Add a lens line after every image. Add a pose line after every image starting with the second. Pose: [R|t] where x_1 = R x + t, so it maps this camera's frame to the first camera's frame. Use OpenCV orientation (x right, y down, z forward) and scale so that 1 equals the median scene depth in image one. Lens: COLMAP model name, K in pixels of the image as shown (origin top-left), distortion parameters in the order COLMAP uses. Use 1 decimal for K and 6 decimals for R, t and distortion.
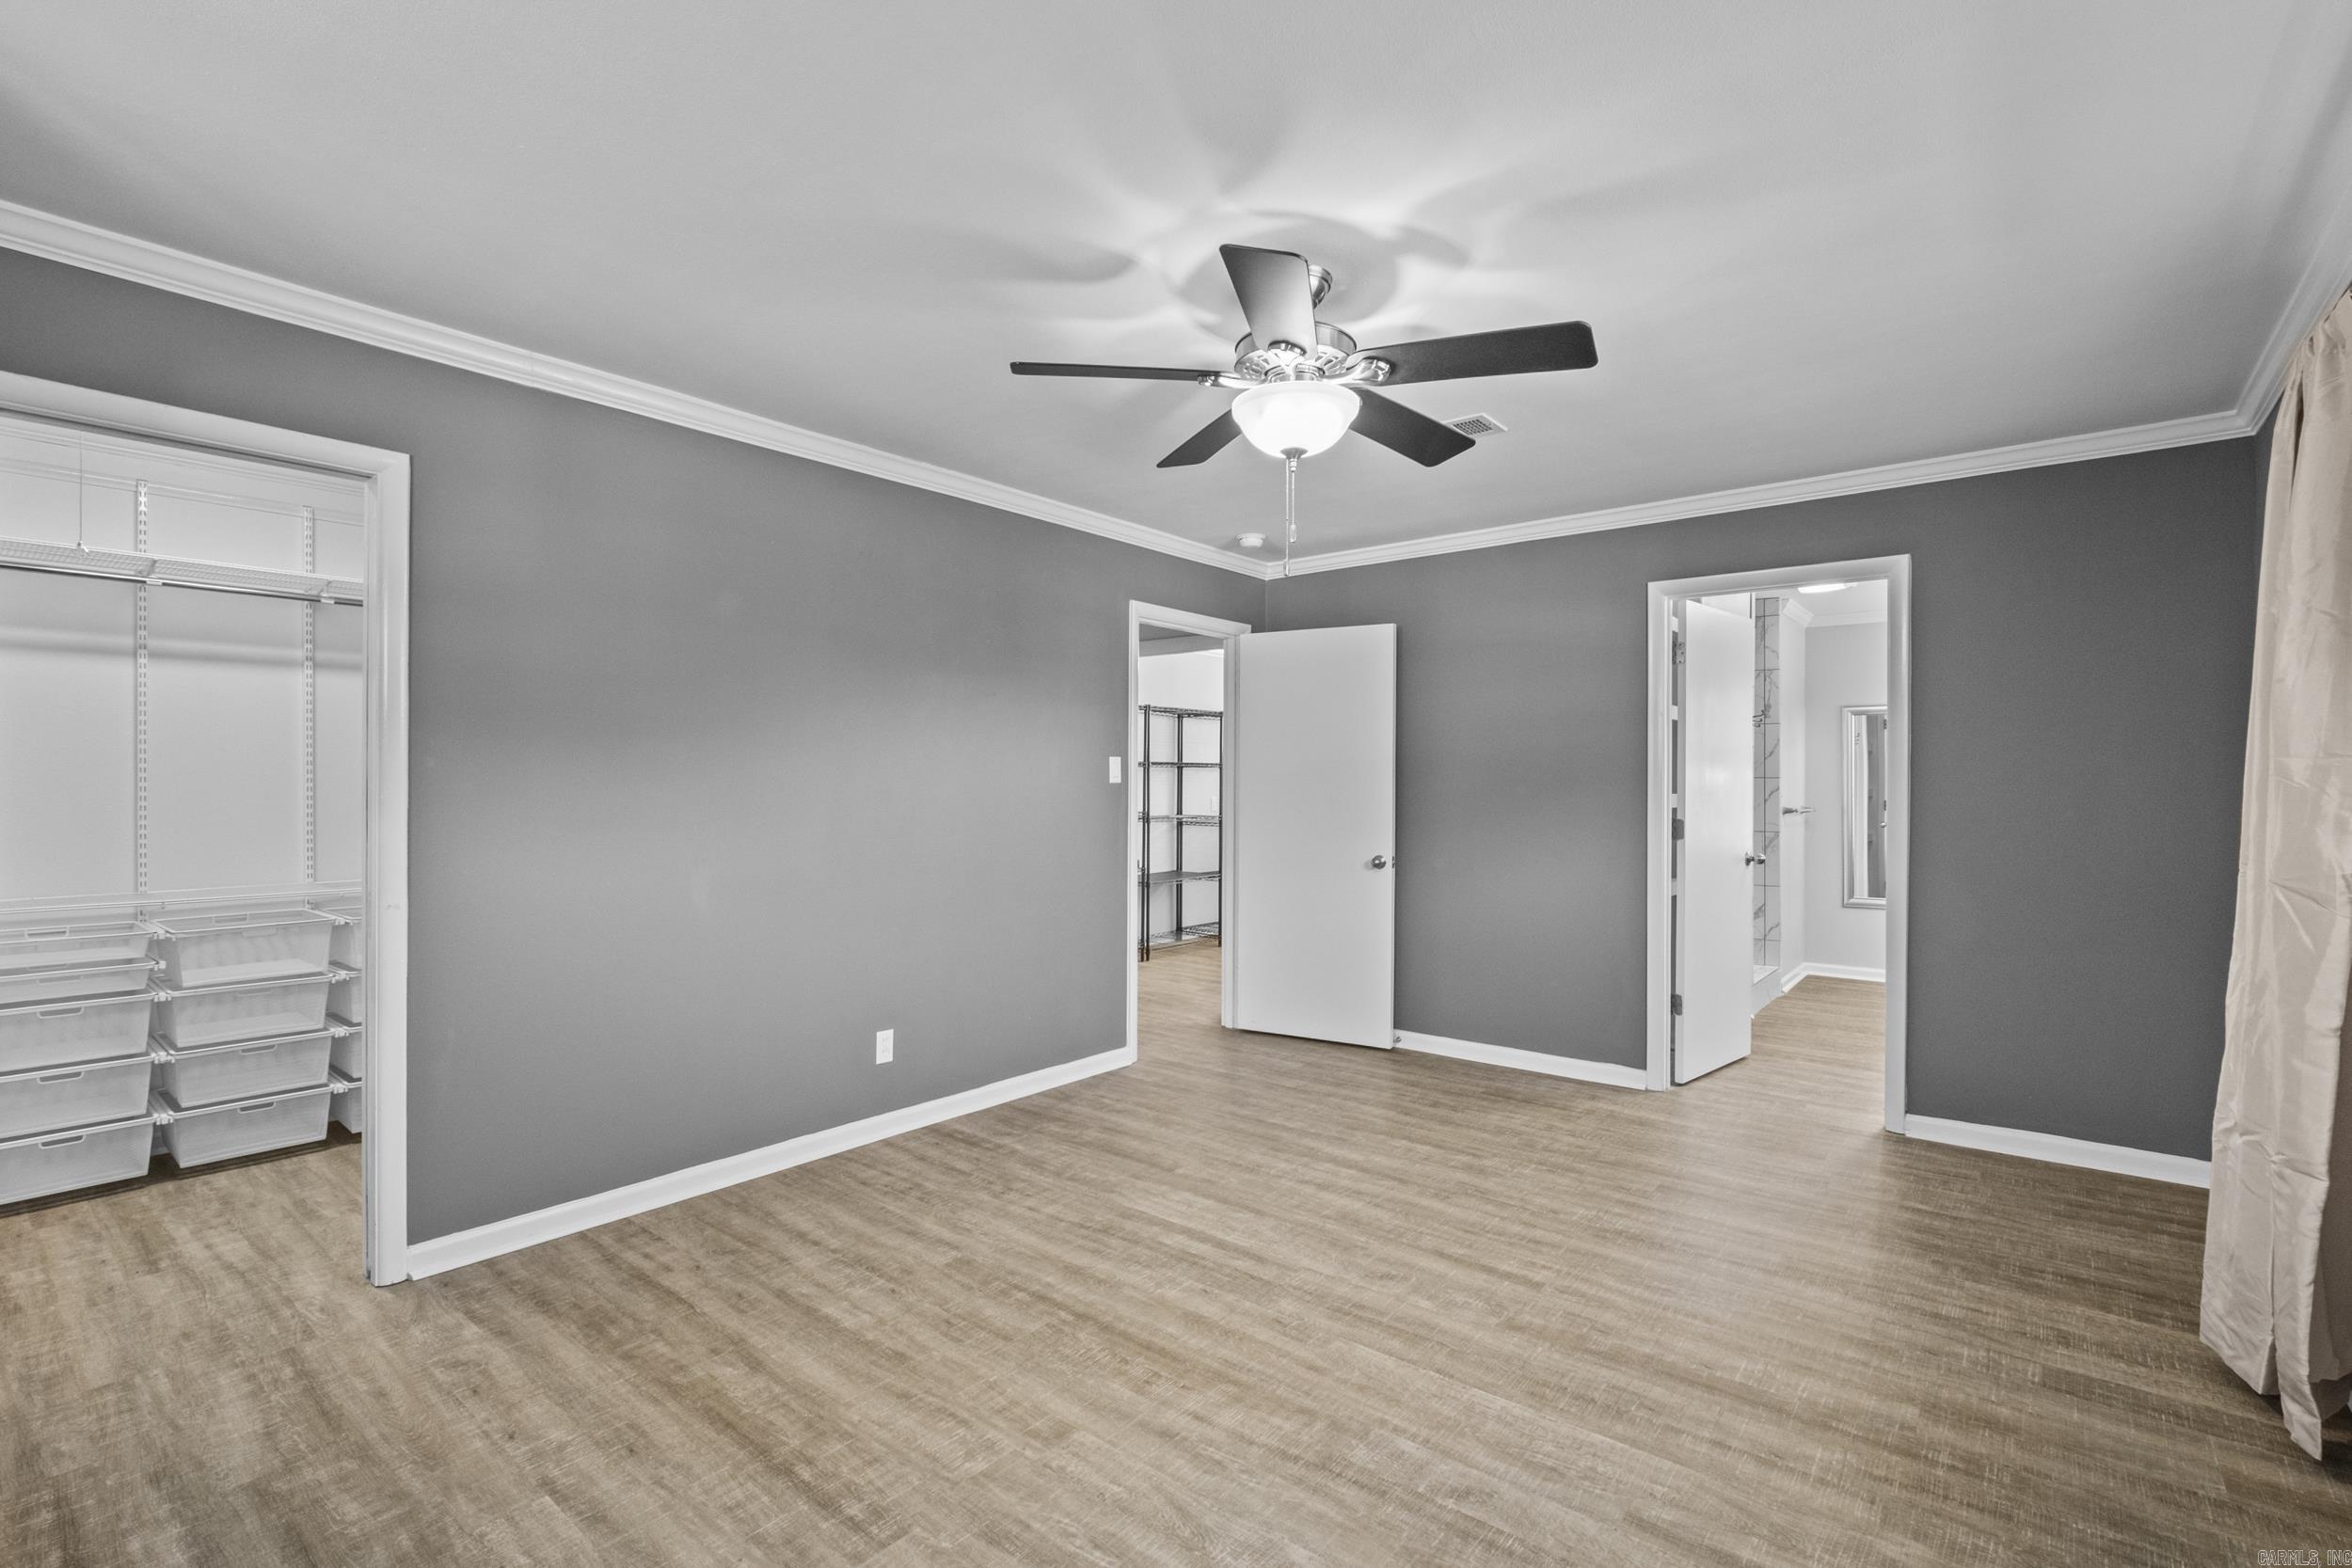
lens RADIAL K [[1095.7, 0, 1171.1], [0, 1095.7, 791.0], [0, 0, 1]] dist [-0.012646, 0.000763]
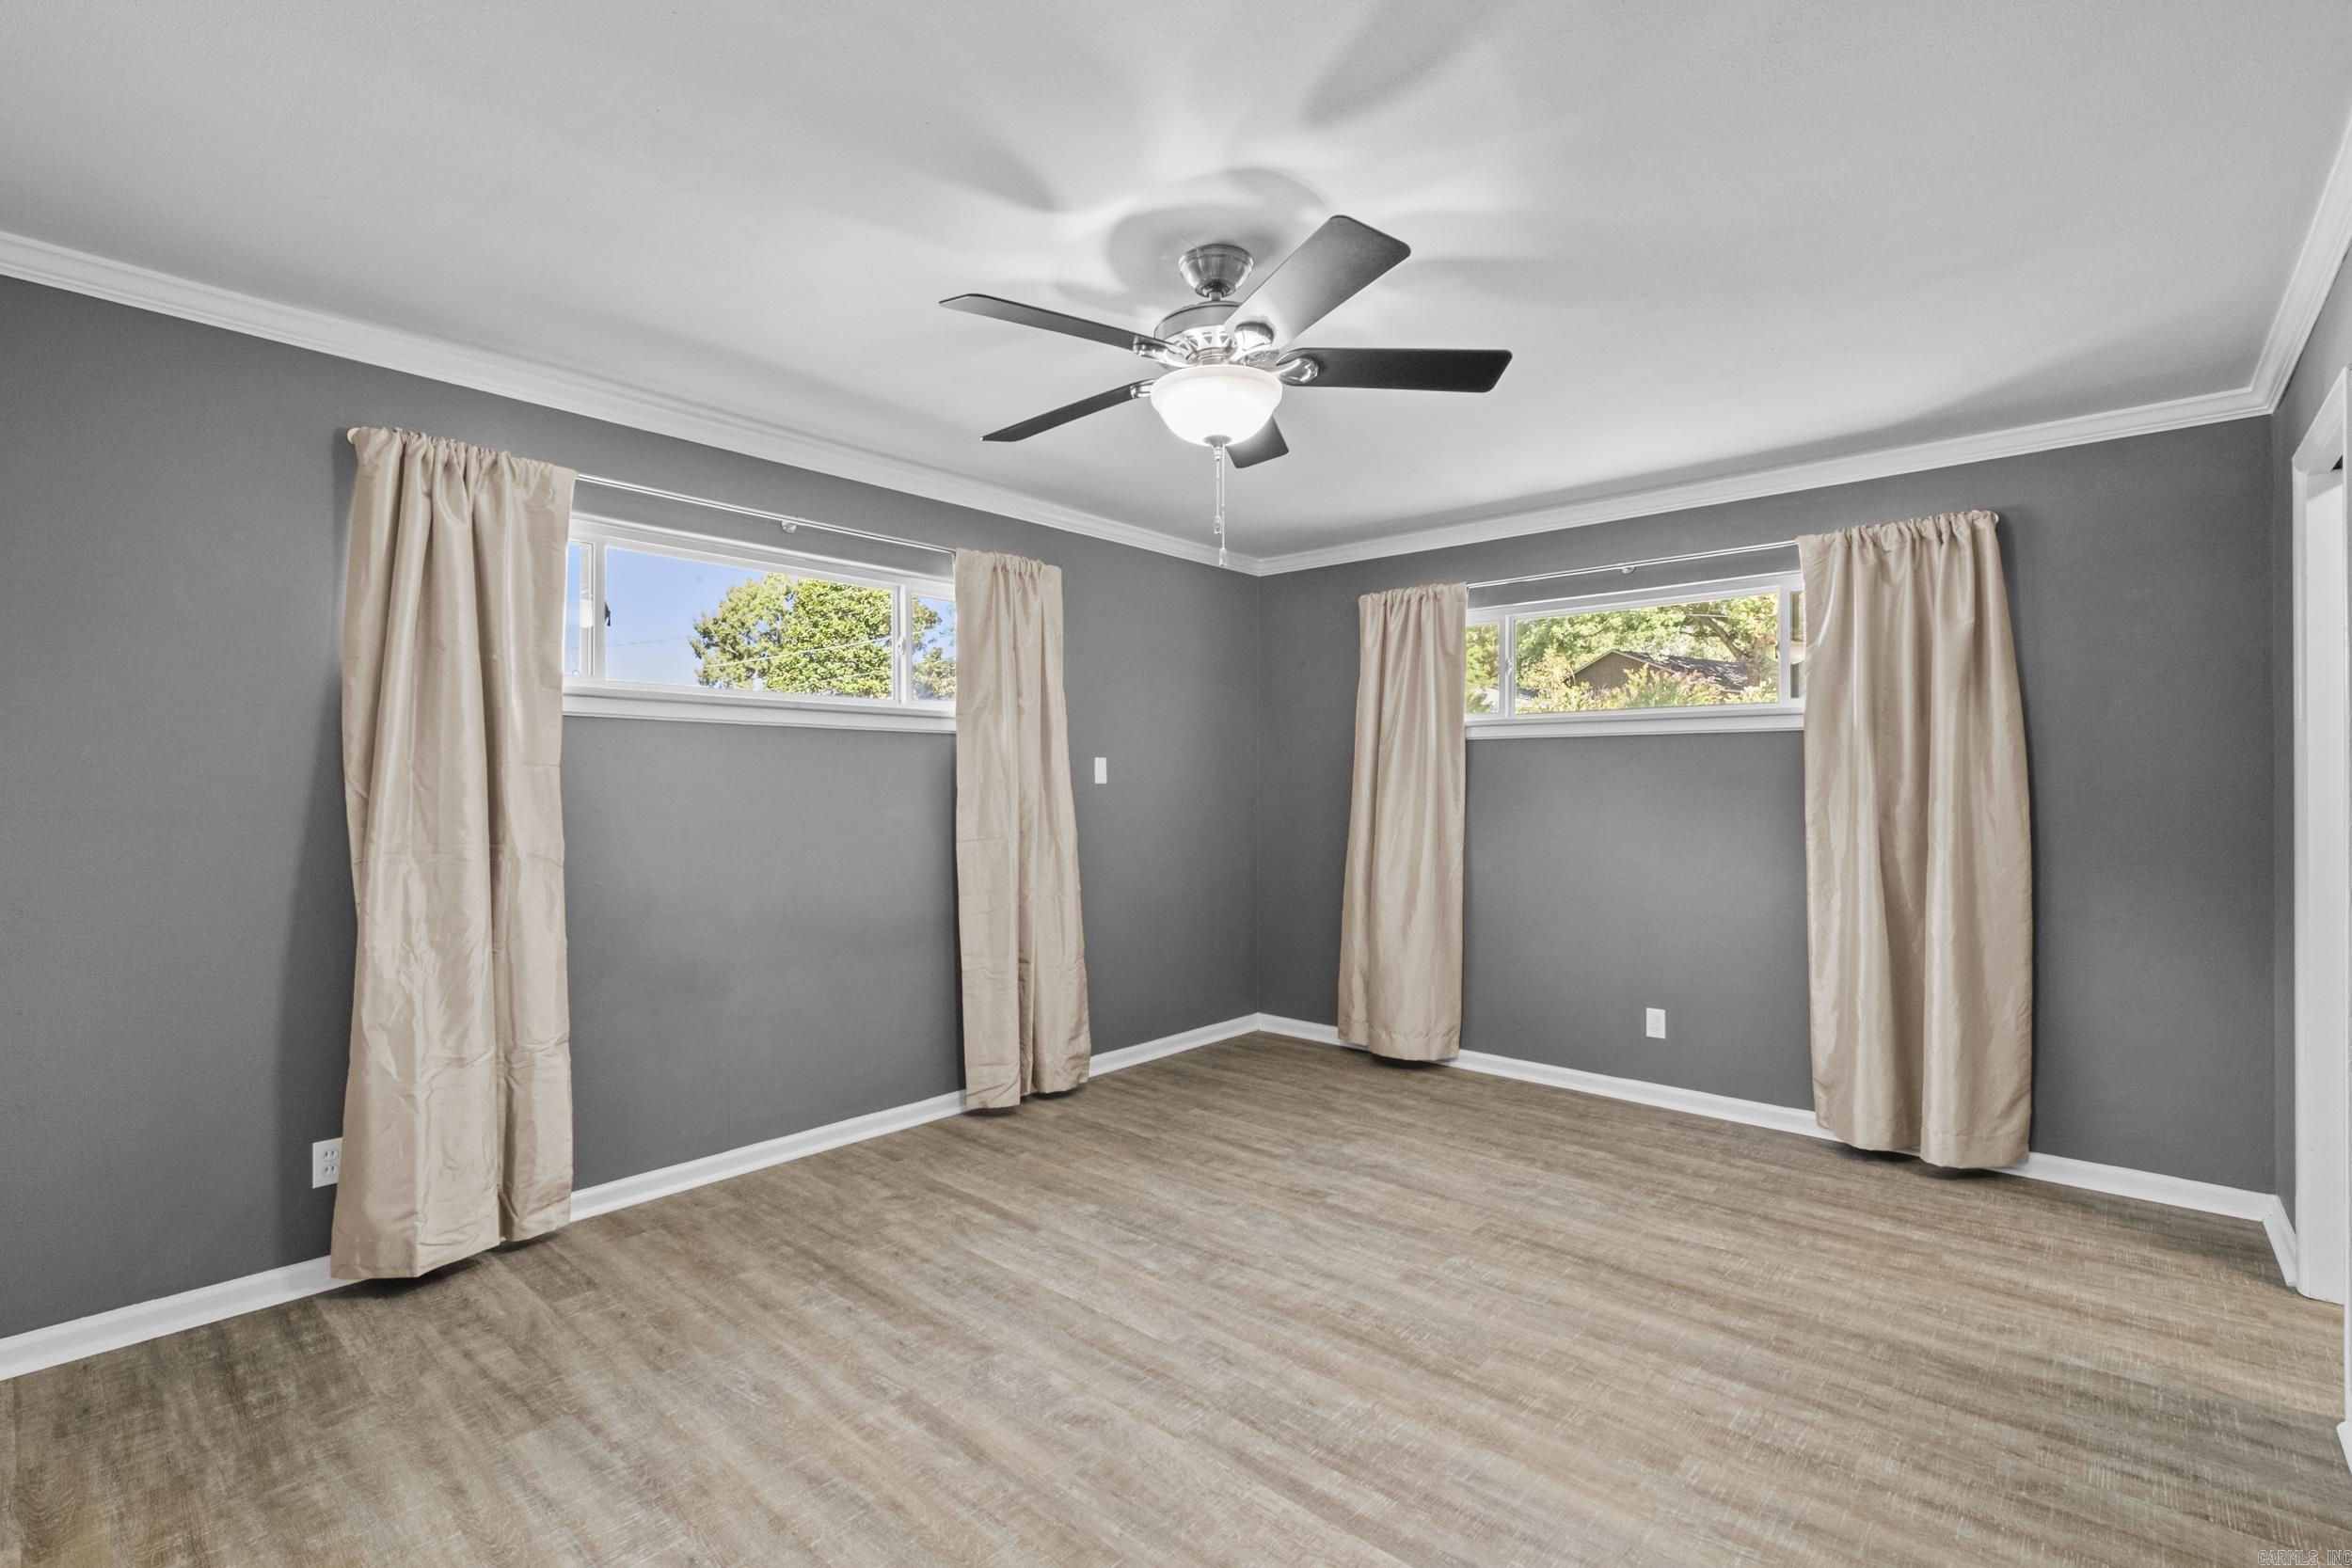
lens RADIAL K [[1095.7, 0, 1171.1], [0, 1095.7, 791.0], [0, 0, 1]] dist [-0.012646, 0.000763]
pose [[-0.999174, -0.002661, 0.040543, 0.113185], [-0.002329, 0.999963, 0.008255, -0.009024], [-0.040564, 0.008154, -0.999144, 1.965183]]
